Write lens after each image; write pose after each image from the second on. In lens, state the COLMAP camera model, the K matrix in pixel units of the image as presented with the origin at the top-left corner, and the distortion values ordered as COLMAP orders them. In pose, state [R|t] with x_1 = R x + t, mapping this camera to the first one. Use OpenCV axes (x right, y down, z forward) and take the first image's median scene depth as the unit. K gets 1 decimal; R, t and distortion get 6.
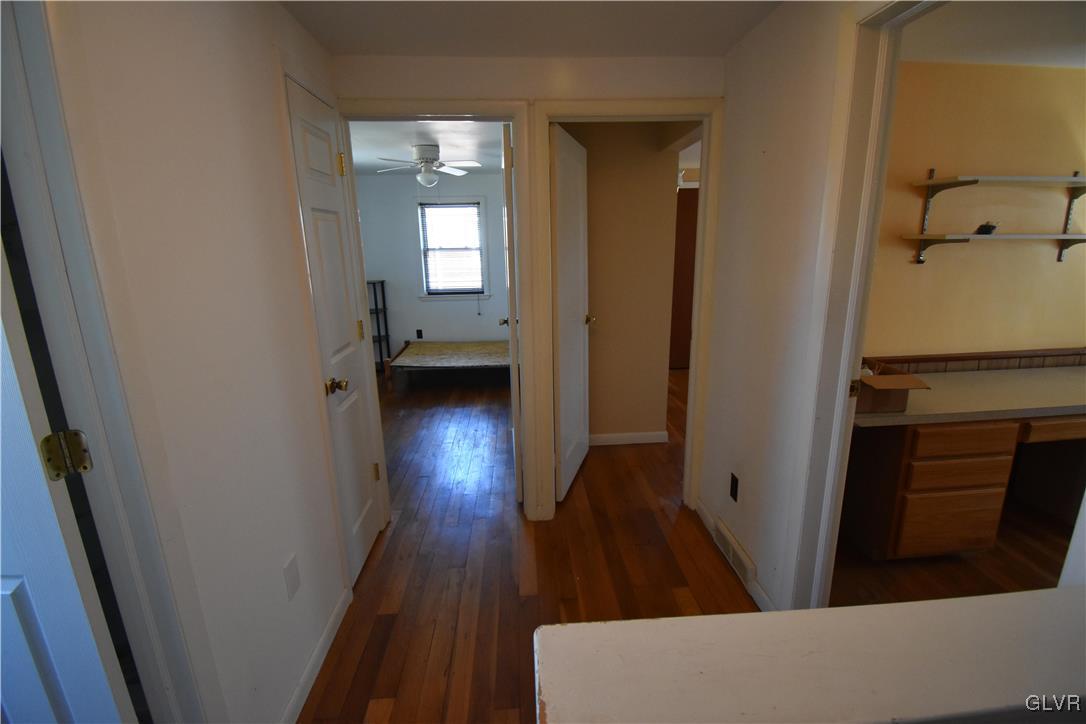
lens RADIAL K [[481.3, 0, 551.8], [0, 481.3, 360.1], [0, 0, 1]] dist [-0.001545, -0.013035]
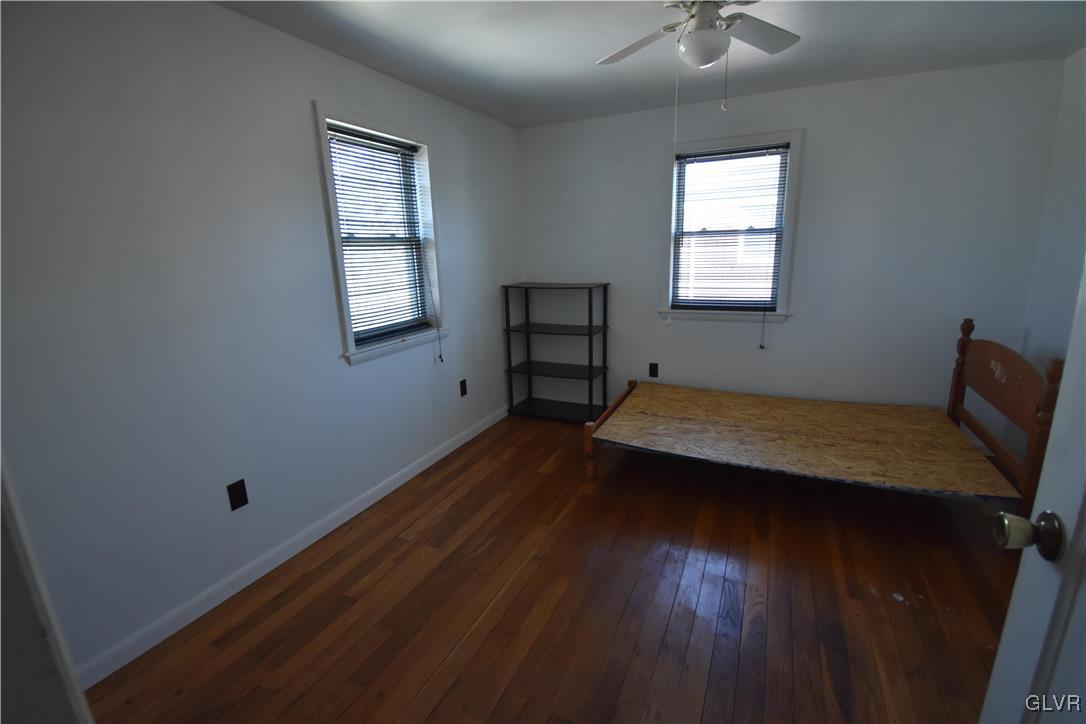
lens RADIAL K [[481.3, 0, 539.7], [0, 481.3, 372.2], [0, 0, 1]] dist [-0.001545, -0.013035]
pose [[0.867771, 0.112894, -0.483971, -0.101885], [-0.101305, 0.993592, 0.050129, -0.069717], [0.486529, 0.005528, 0.873647, 0.388430]]
